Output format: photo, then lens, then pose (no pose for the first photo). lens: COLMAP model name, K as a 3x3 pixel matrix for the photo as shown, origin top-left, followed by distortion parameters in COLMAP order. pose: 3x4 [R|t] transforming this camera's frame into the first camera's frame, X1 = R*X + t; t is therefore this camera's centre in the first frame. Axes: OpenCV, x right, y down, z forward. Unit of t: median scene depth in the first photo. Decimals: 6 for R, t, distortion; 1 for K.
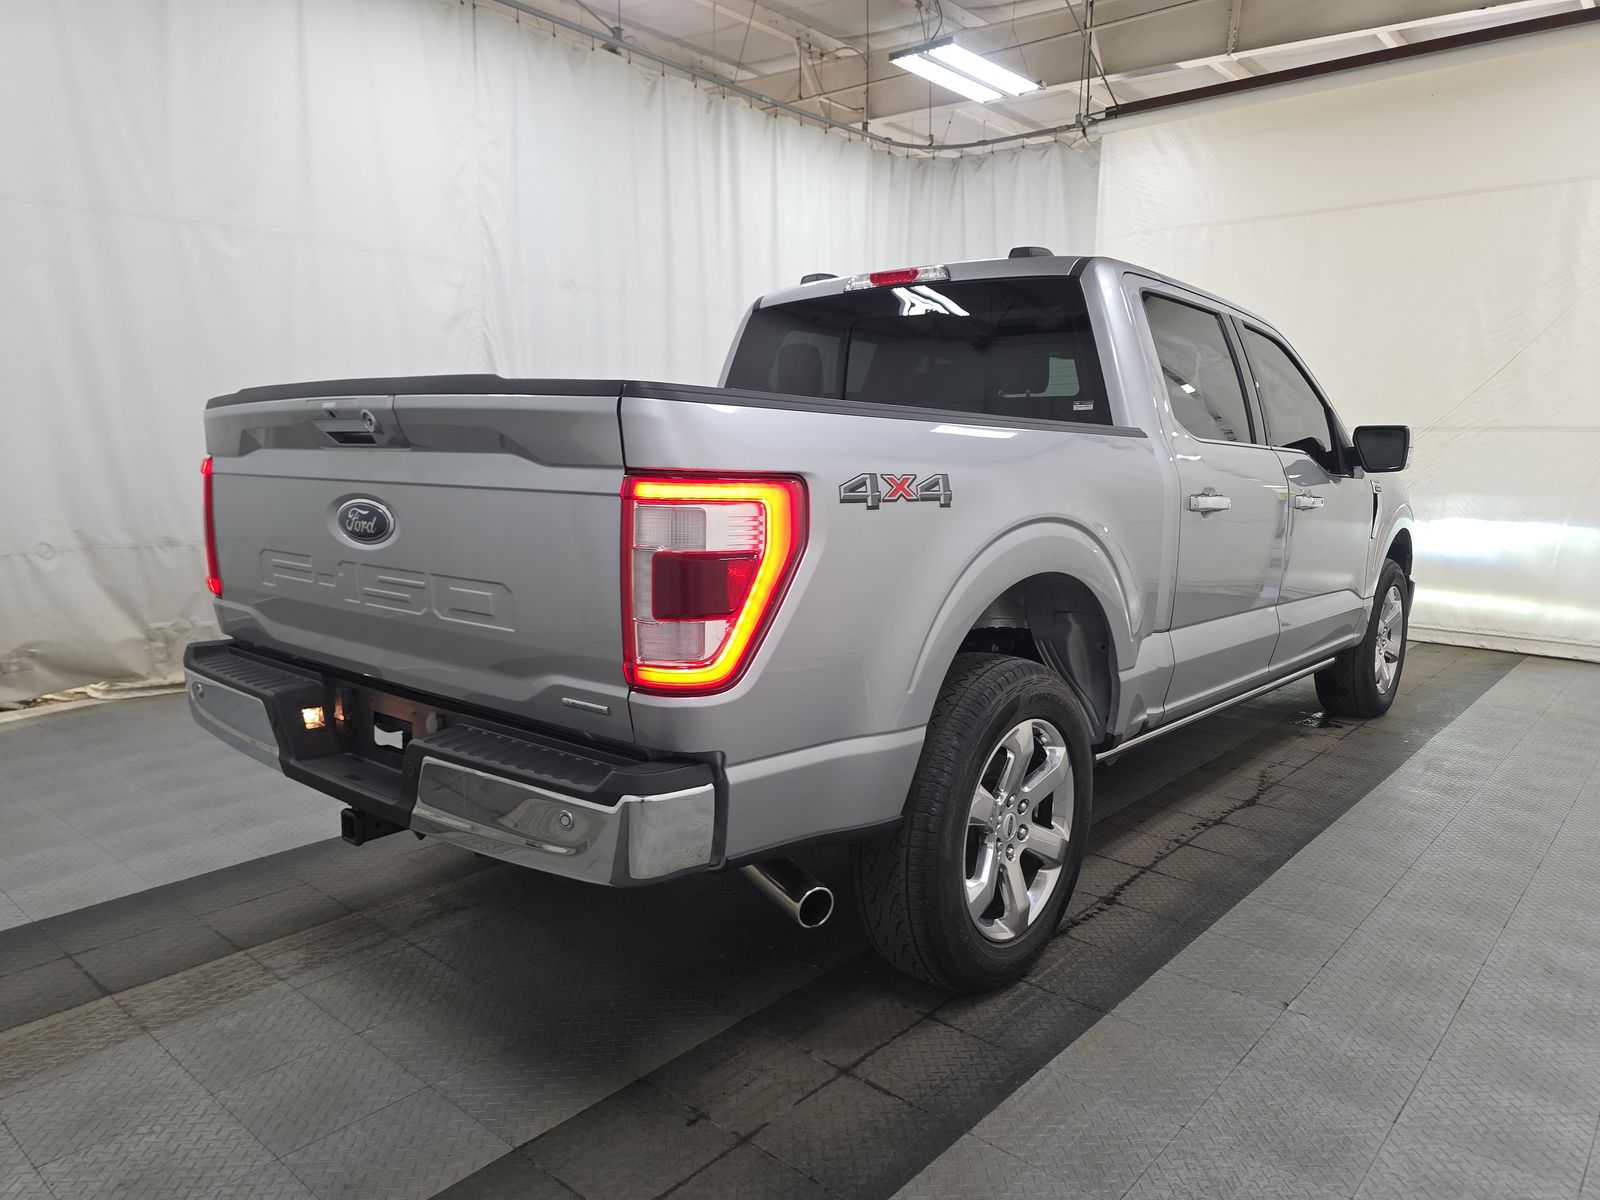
lens RADIAL K [[1083.8, 0, 801.7], [0, 1083.8, 609.2], [0, 0, 1]] dist [0.038750, -0.033929]
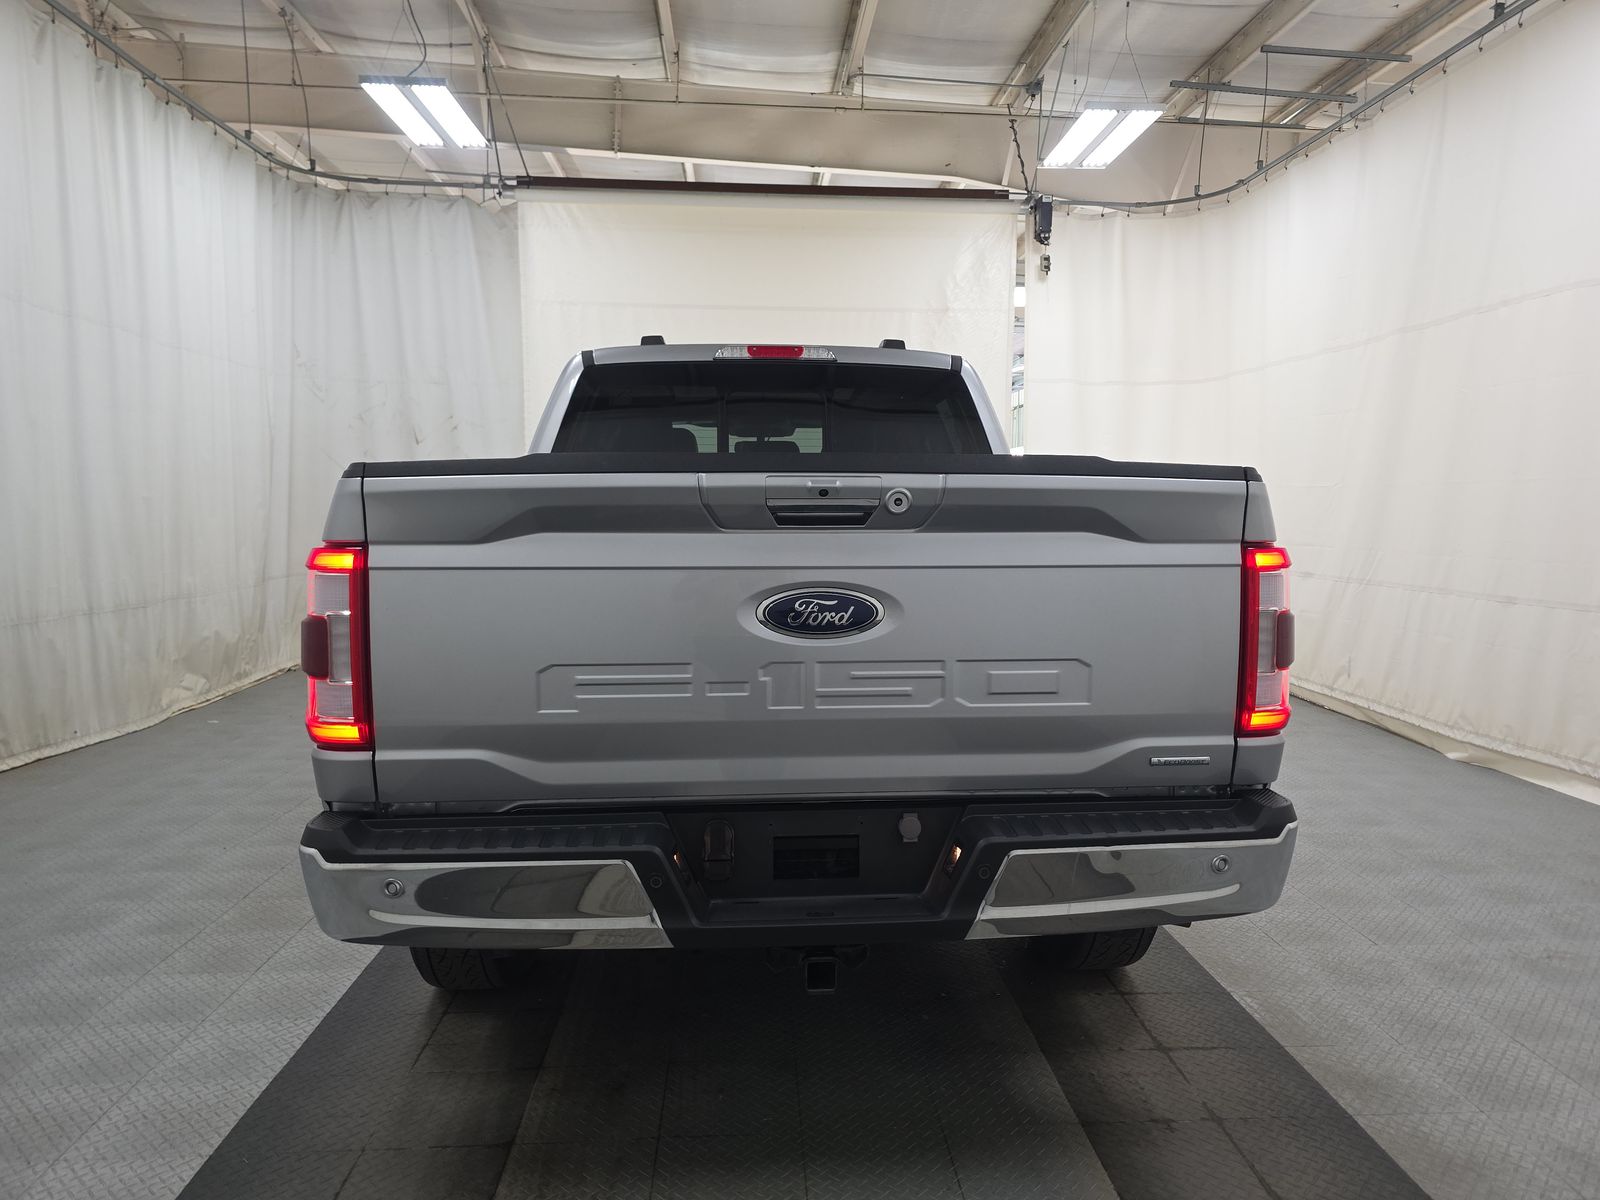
lens RADIAL K [[1083.8, 0, 824.6], [0, 1083.8, 598.9], [0, 0, 1]] dist [0.038750, -0.033929]
pose [[0.705645, -0.069508, 0.705148, -0.574663], [0.107743, 0.994130, -0.009825, -0.047336], [-0.700326, 0.082907, 0.708992, 0.219872]]
